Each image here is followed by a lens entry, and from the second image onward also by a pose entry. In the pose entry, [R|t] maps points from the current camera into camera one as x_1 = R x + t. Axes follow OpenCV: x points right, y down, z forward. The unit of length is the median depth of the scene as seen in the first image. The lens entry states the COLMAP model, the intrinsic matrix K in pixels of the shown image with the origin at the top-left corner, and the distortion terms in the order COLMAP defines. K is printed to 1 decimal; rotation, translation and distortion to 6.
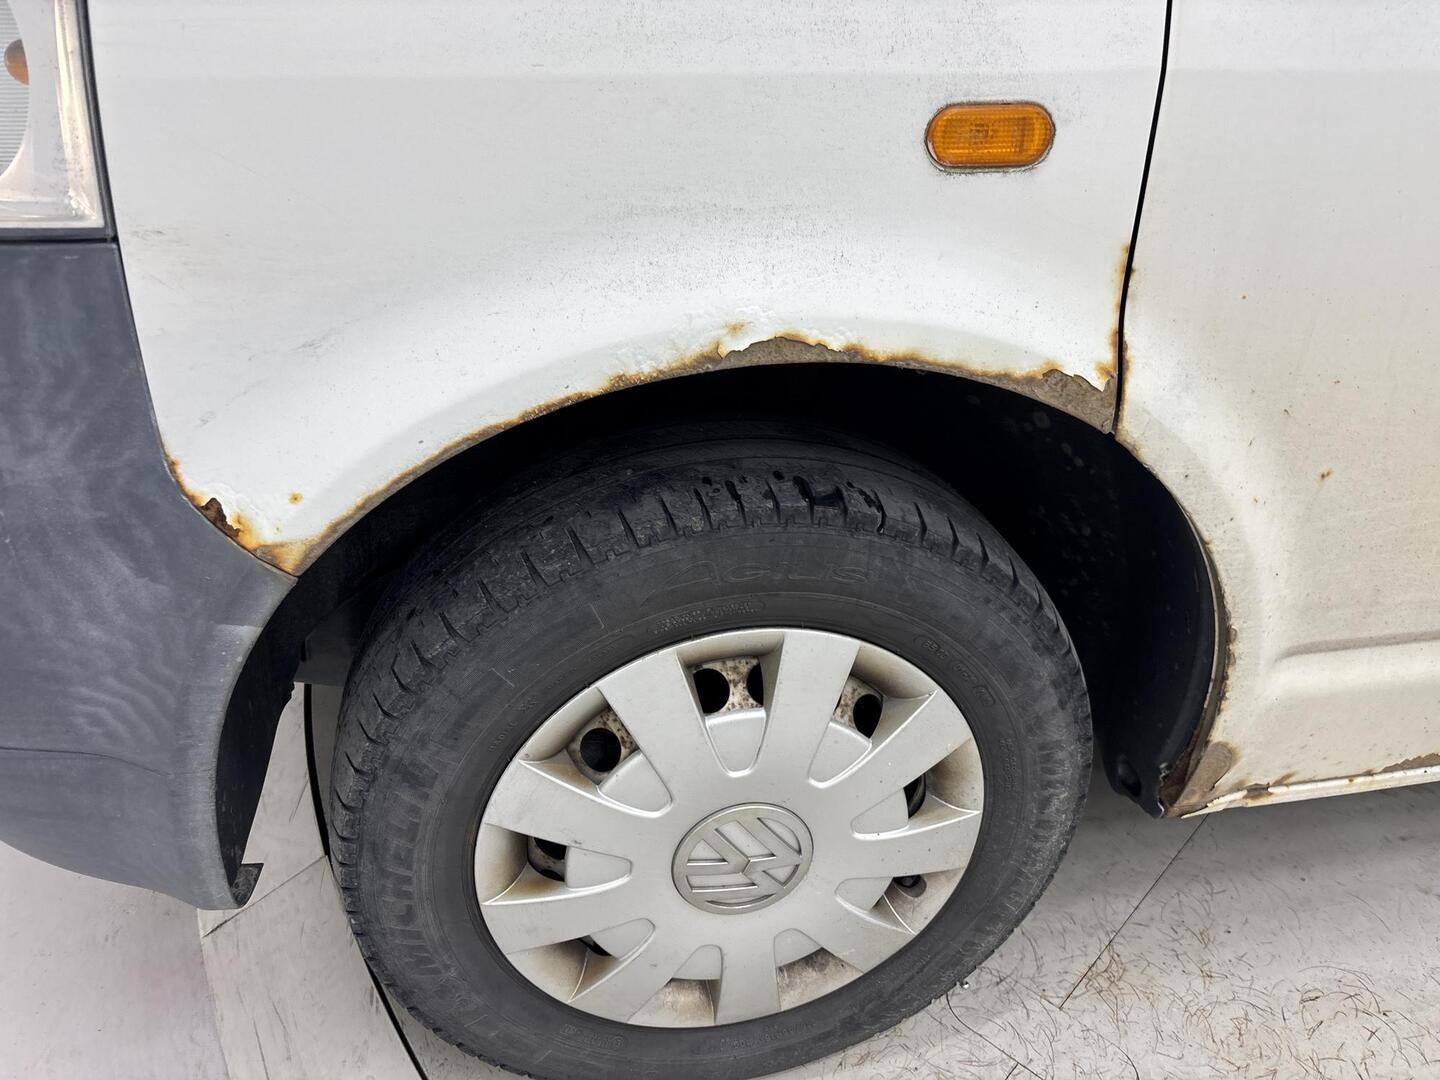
lens RADIAL K [[1075.2, 0, 716.4], [0, 1075.2, 553.4], [0, 0, 1]] dist [0.033715, -0.035828]
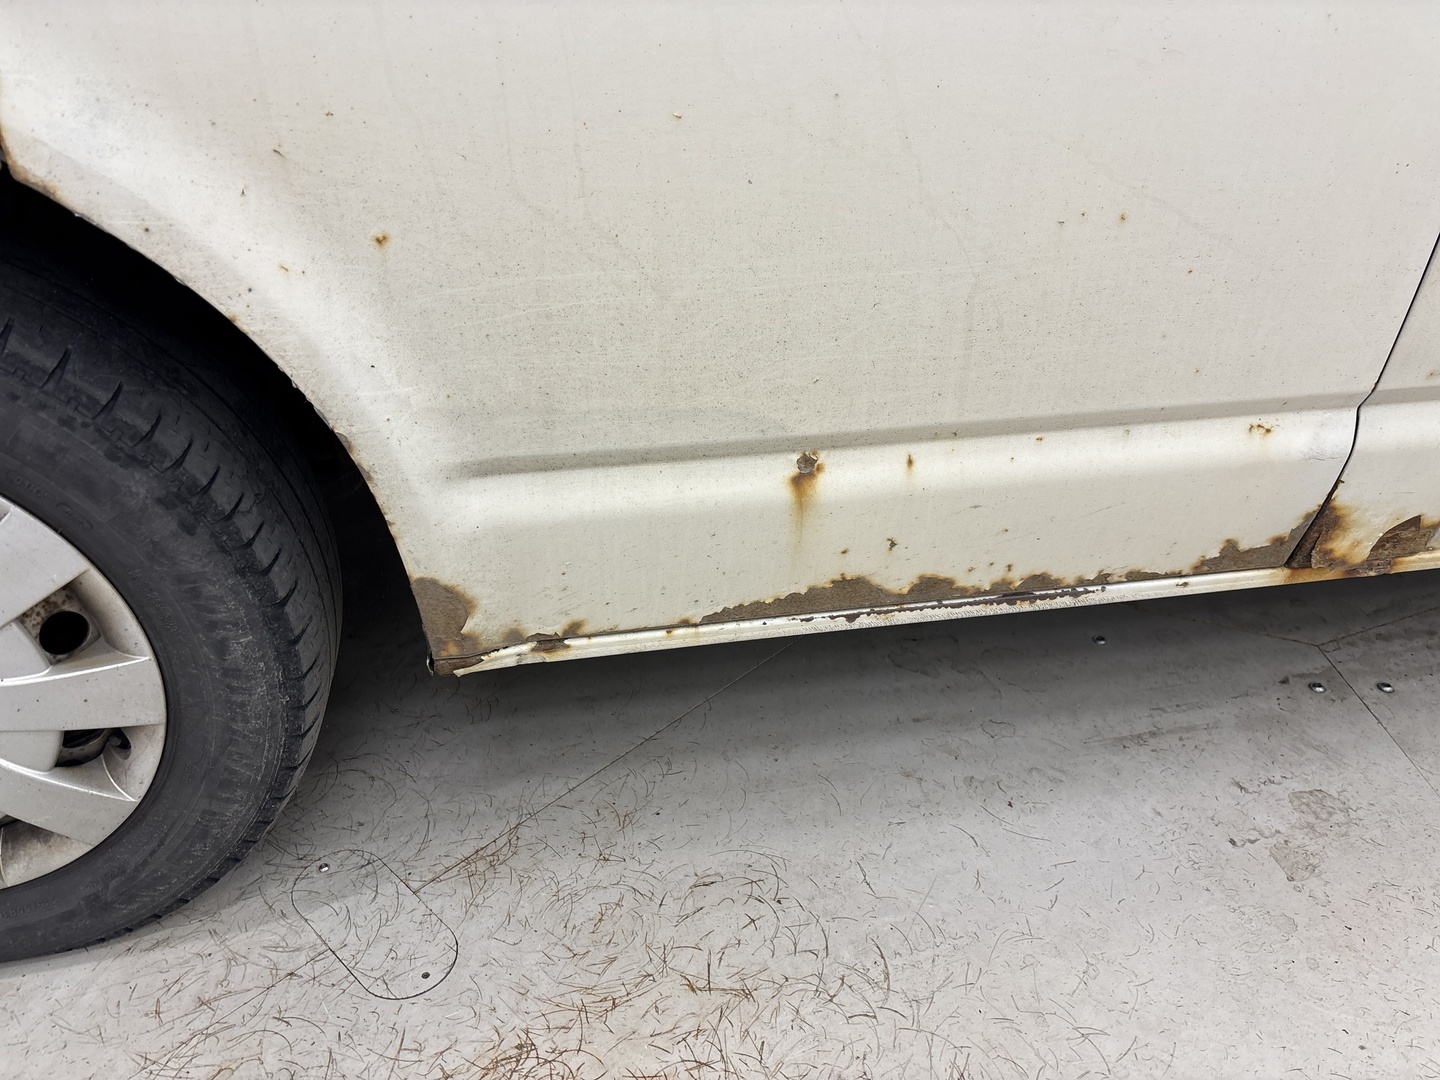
lens RADIAL K [[1075.2, 0, 716.8], [0, 1075.2, 536.1], [0, 0, 1]] dist [0.033715, -0.035828]
pose [[0.999280, -0.004844, -0.037625, 0.729349], [0.006225, 0.999308, 0.036660, 0.109674], [0.037422, -0.036868, 0.998619, 0.141911]]
